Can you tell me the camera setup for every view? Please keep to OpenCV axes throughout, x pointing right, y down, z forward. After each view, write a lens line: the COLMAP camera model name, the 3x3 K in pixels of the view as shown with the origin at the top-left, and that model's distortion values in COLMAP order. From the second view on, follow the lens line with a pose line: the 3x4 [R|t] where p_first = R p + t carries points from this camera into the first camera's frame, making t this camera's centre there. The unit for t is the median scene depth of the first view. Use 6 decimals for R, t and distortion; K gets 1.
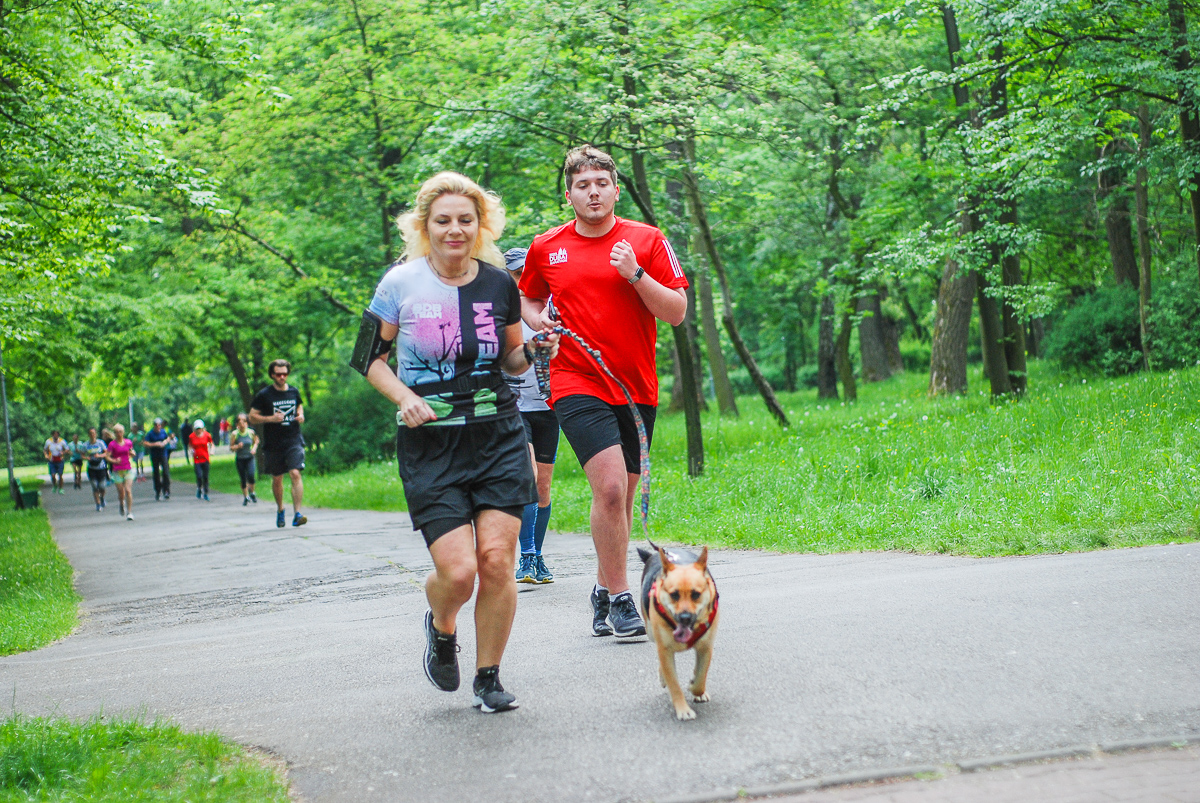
lens RADIAL K [[2620.3, 0, 600.0], [0, 2620.3, 401.5], [0, 0, 1]] dist [-0.018251, -0.147624]
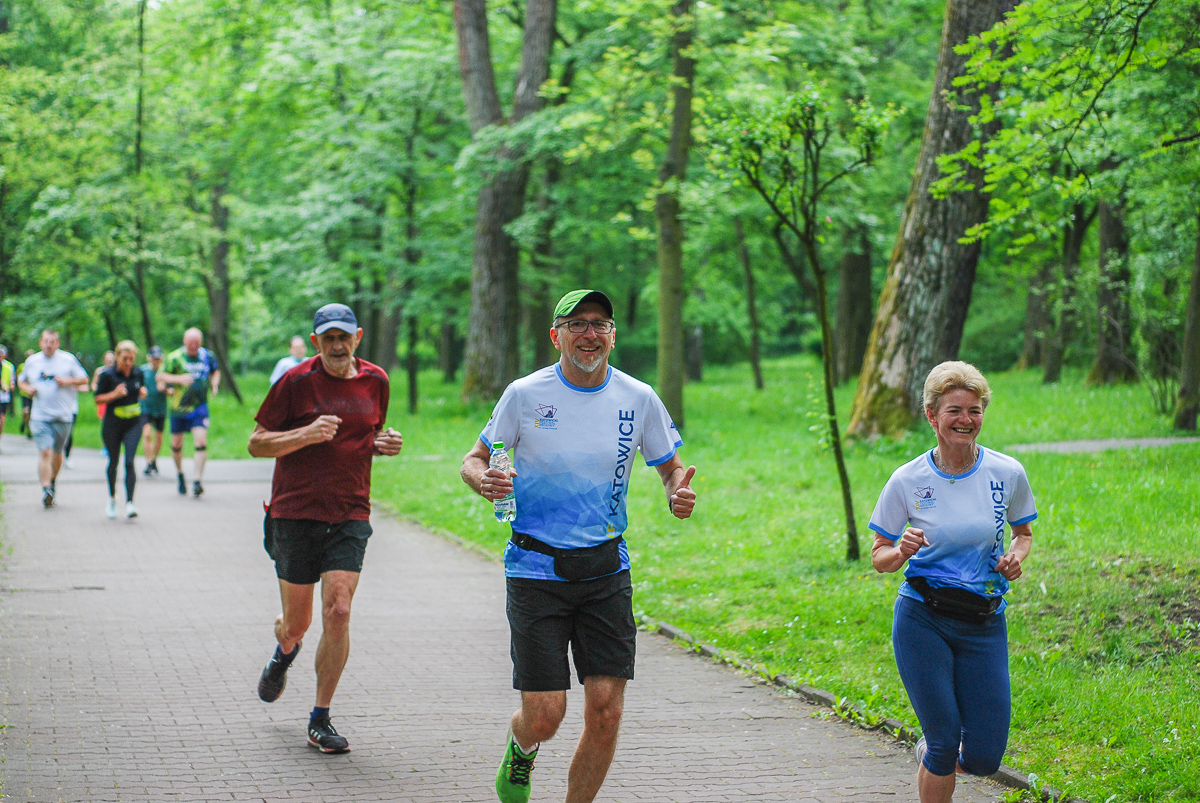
lens RADIAL K [[2620.3, 0, 600.0], [0, 2620.3, 401.5], [0, 0, 1]] dist [-0.018251, -0.147624]
pose [[0.982692, 0.100818, 0.155410, 0.040315], [-0.102303, 0.994752, 0.001568, -0.019791], [-0.154436, -0.017440, 0.987849, -0.679694]]
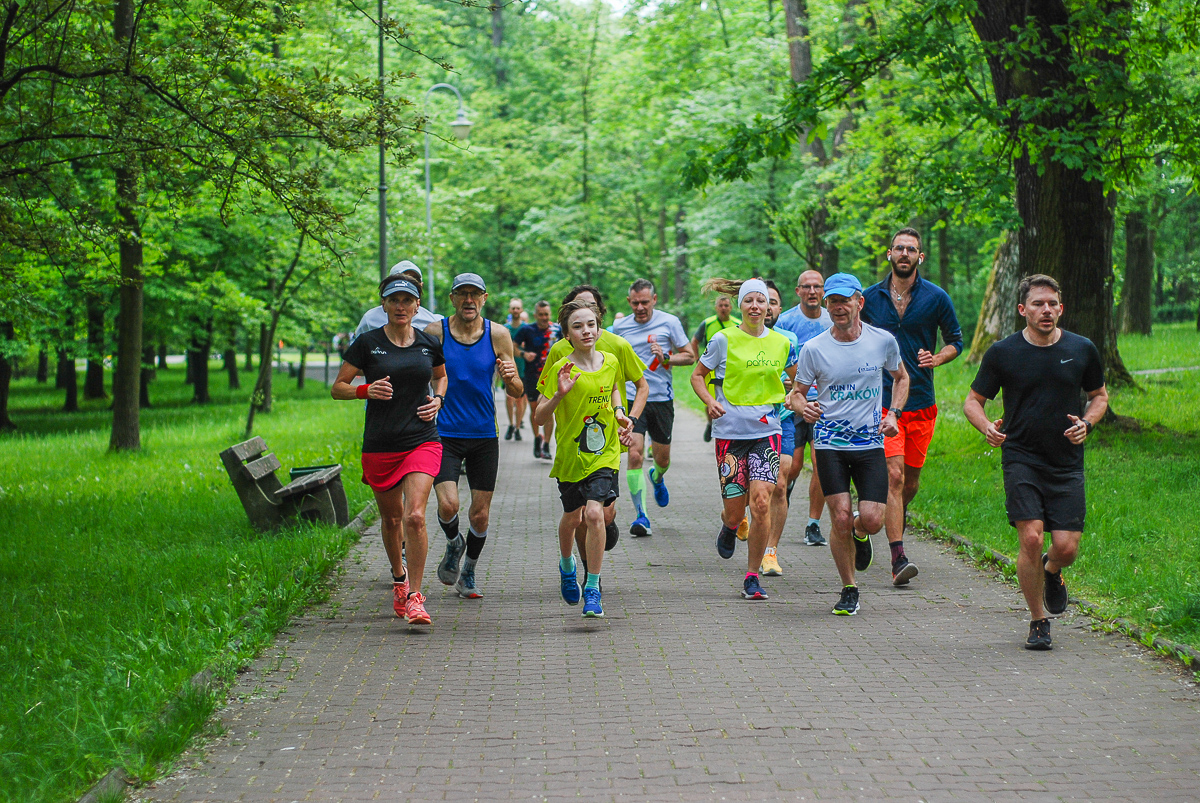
lens RADIAL K [[2620.3, 0, 600.0], [0, 2620.3, 401.5], [0, 0, 1]] dist [-0.018251, -0.147624]
pose [[0.995901, 0.081466, -0.039288, 0.102760], [-0.080373, 0.996353, 0.028651, -0.019496], [0.041479, -0.025376, 0.998817, -1.254722]]
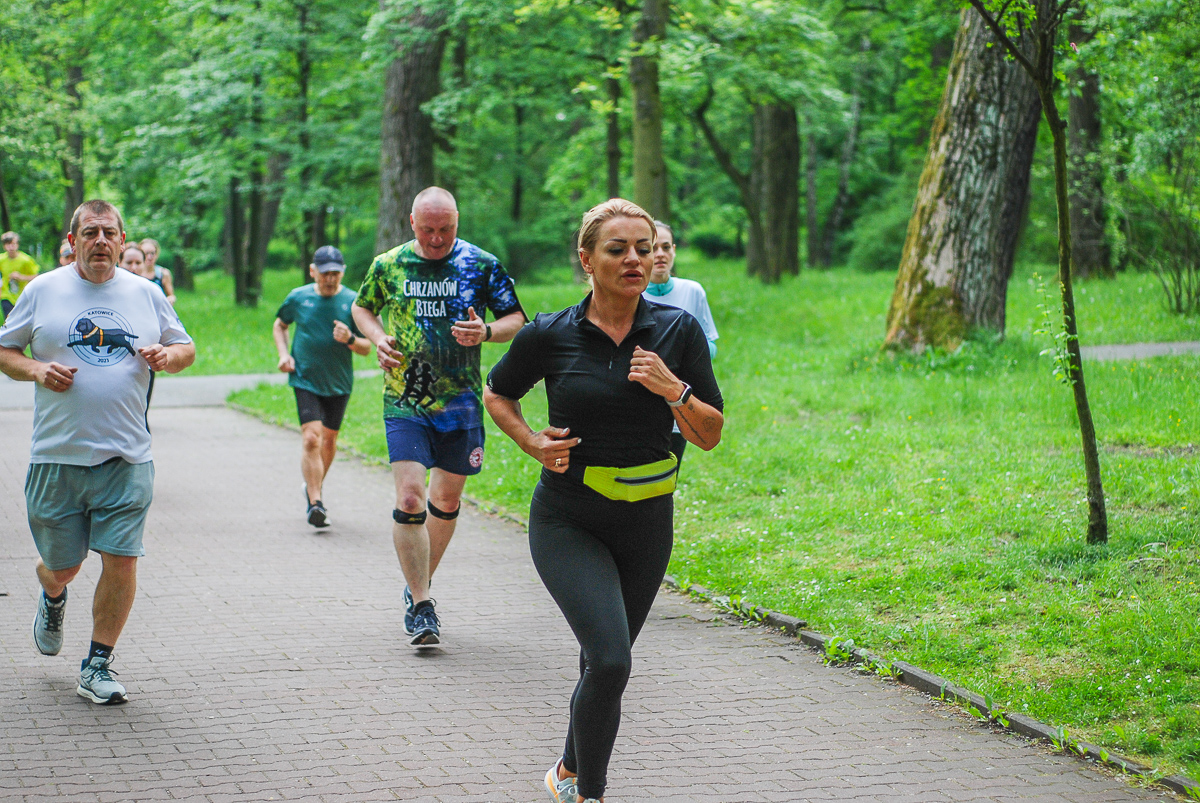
lens RADIAL K [[2620.3, 0, 600.0], [0, 2620.3, 401.5], [0, 0, 1]] dist [-0.018251, -0.147624]
pose [[0.972753, 0.083460, 0.216301, 0.028945], [-0.093148, 0.995038, 0.034969, -0.018421], [-0.212309, -0.054164, 0.975700, -0.535102]]
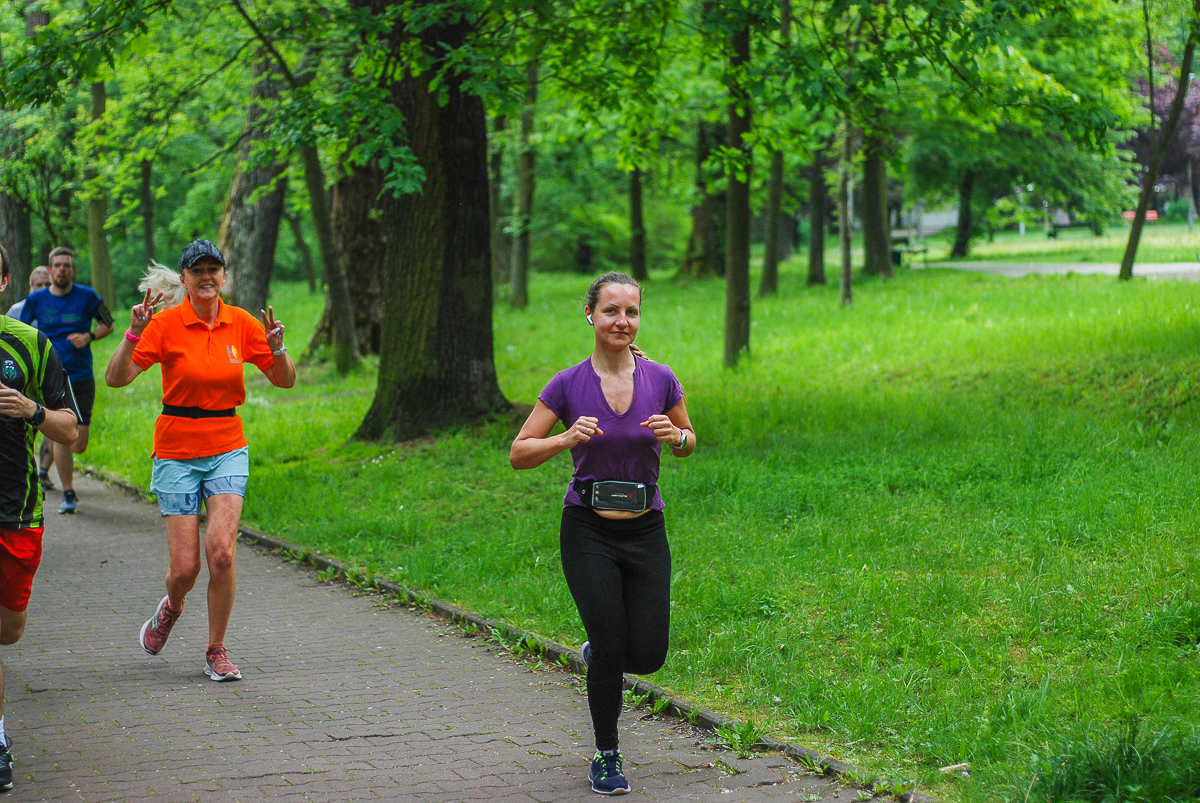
lens RADIAL K [[2620.3, 0, 600.0], [0, 2620.3, 401.5], [0, 0, 1]] dist [-0.018251, -0.147624]
pose [[0.958887, 0.047608, 0.279767, 0.077223], [-0.056761, 0.998082, 0.024702, -0.021892], [-0.278055, -0.039566, 0.959750, -1.119761]]
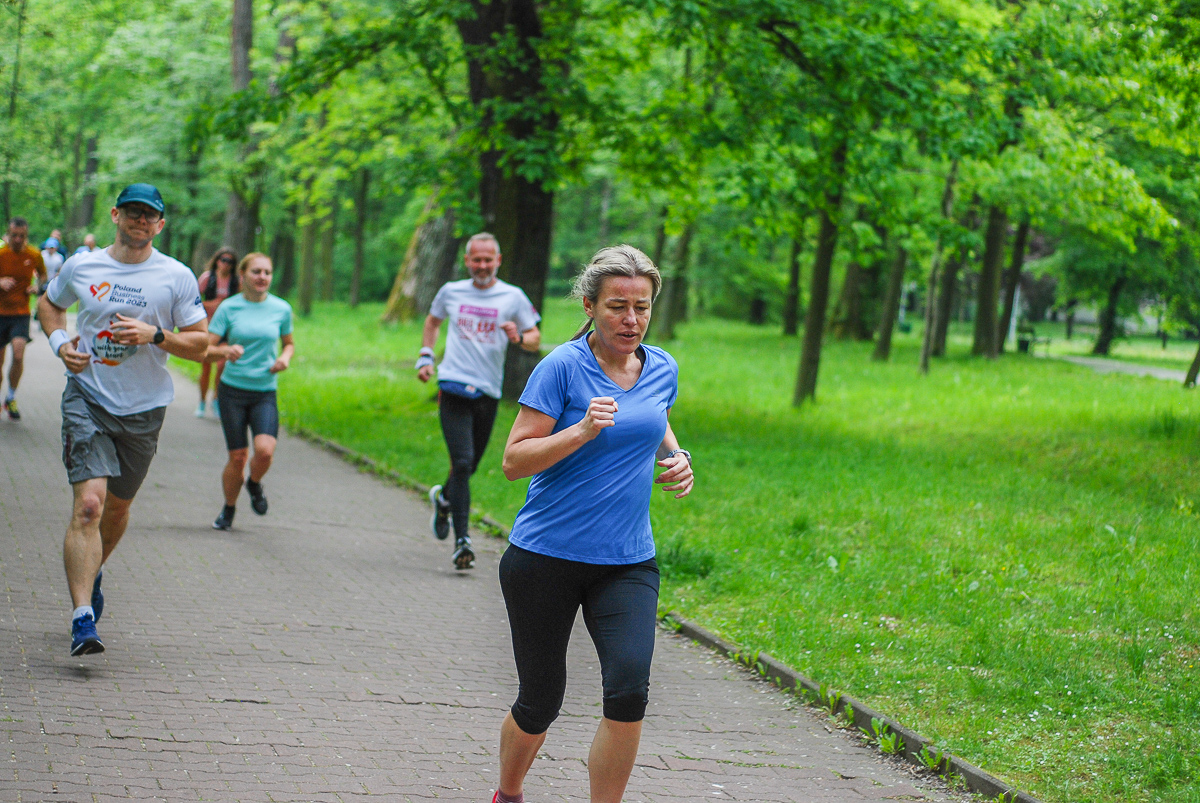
lens RADIAL K [[2627.4, 0, 600.0], [0, 2627.4, 401.5], [0, 0, 1]] dist [-0.024868, -0.124950]
pose [[0.963274, 0.181874, 0.197547, 0.078477], [-0.188974, 0.981825, 0.017541, -0.020377], [-0.190767, -0.054229, 0.980136, -1.311947]]
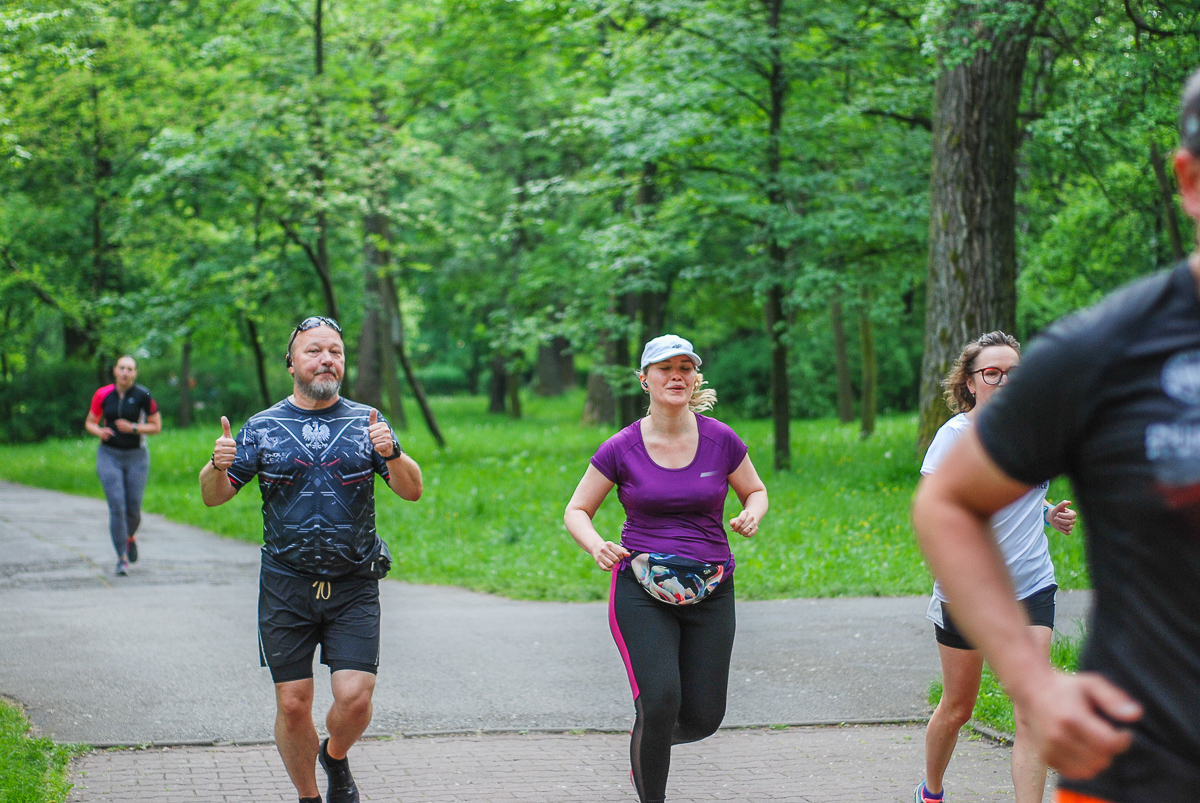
lens RADIAL K [[2620.3, 0, 600.0], [0, 2620.3, 401.5], [0, 0, 1]] dist [-0.018251, -0.147624]
pose [[0.988976, 0.090945, 0.116855, 0.005769], [-0.091459, 0.995808, -0.000973, -0.016077], [-0.116453, -0.009725, 0.993149, -0.129411]]
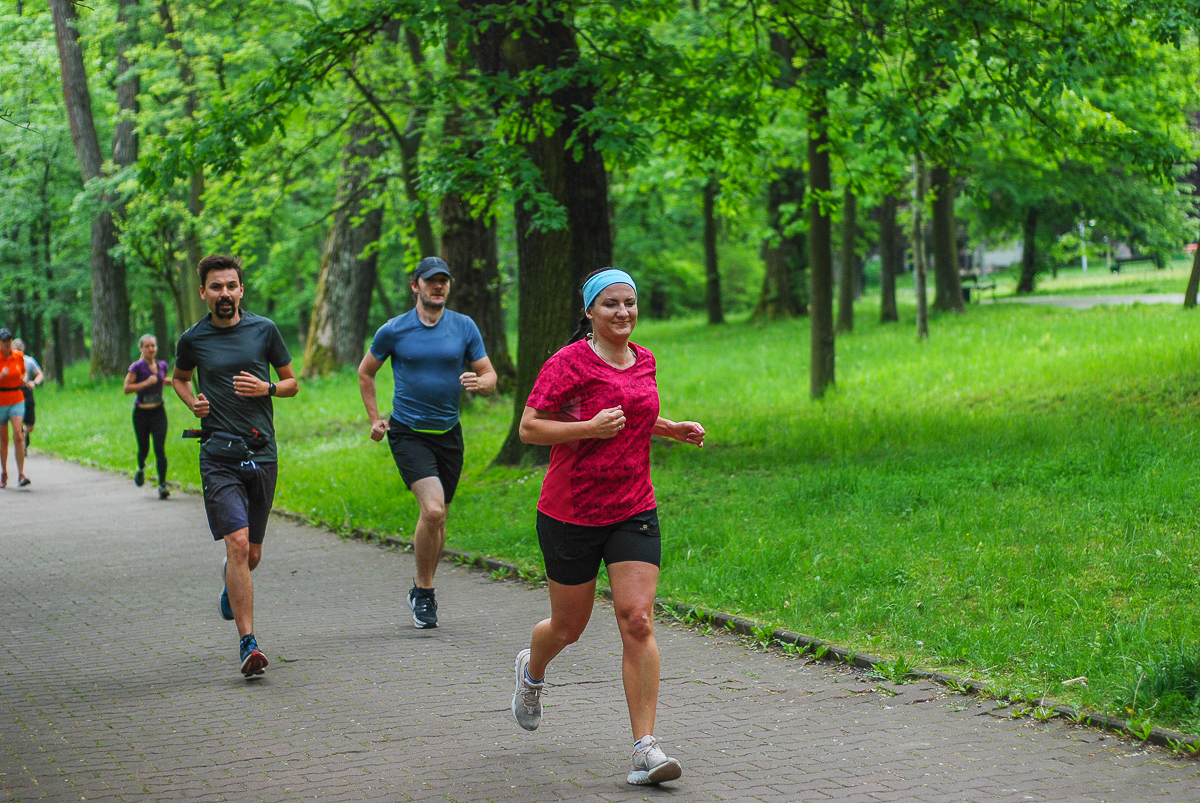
lens RADIAL K [[2620.3, 0, 600.0], [0, 2620.3, 401.5], [0, 0, 1]] dist [-0.018251, -0.147624]
pose [[0.966350, 0.026358, 0.255878, 0.053431], [-0.029063, 0.999554, 0.006797, -0.017479], [-0.255585, -0.014005, 0.966685, -1.163346]]
